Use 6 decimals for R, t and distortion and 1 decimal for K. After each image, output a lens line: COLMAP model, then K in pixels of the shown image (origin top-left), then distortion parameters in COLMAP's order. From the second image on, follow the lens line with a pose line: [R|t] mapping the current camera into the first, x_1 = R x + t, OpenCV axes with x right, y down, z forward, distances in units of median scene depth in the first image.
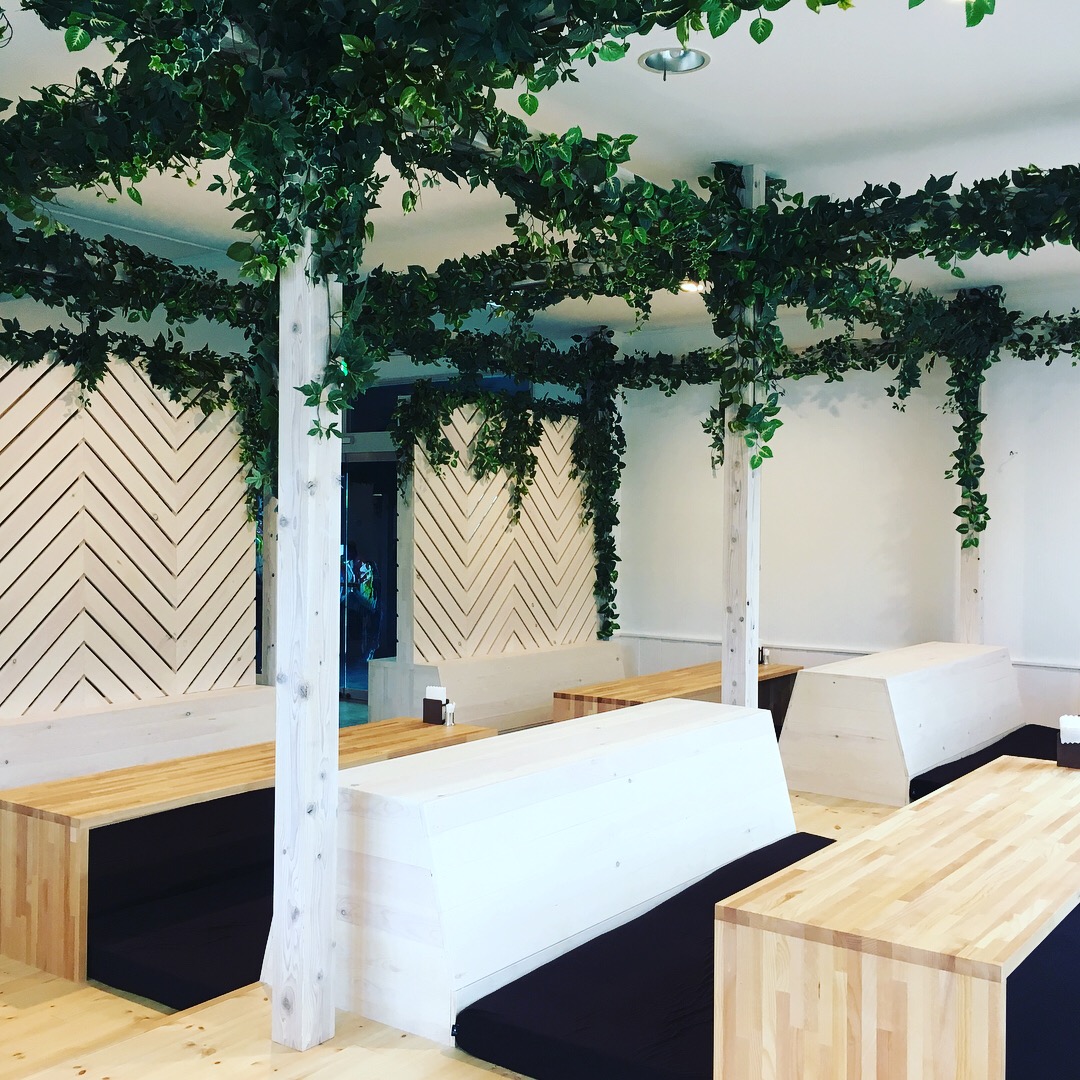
lens RADIAL K [[1224.7, 0, 538.3], [0, 1224.7, 539.3], [0, 0, 1]] dist [0.032628, 0.000000]
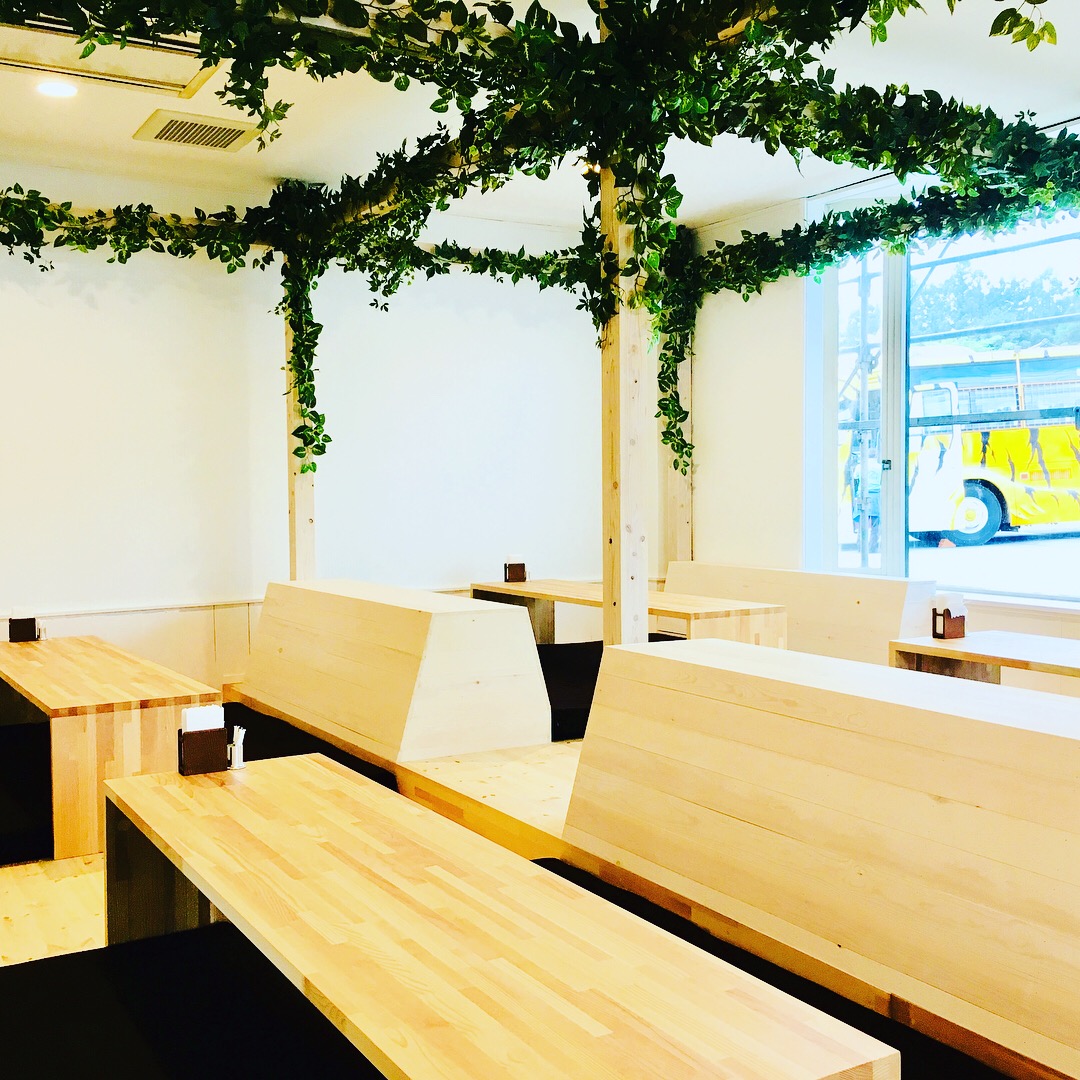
lens RADIAL K [[1224.7, 0, 538.2], [0, 1224.7, 537.7], [0, 0, 1]] dist [0.032628, 0.000000]
pose [[0.392732, -0.053231, 0.918111, -0.410320], [0.025867, 0.998568, 0.046831, 0.016290], [-0.919289, 0.005357, 0.393547, 0.494962]]
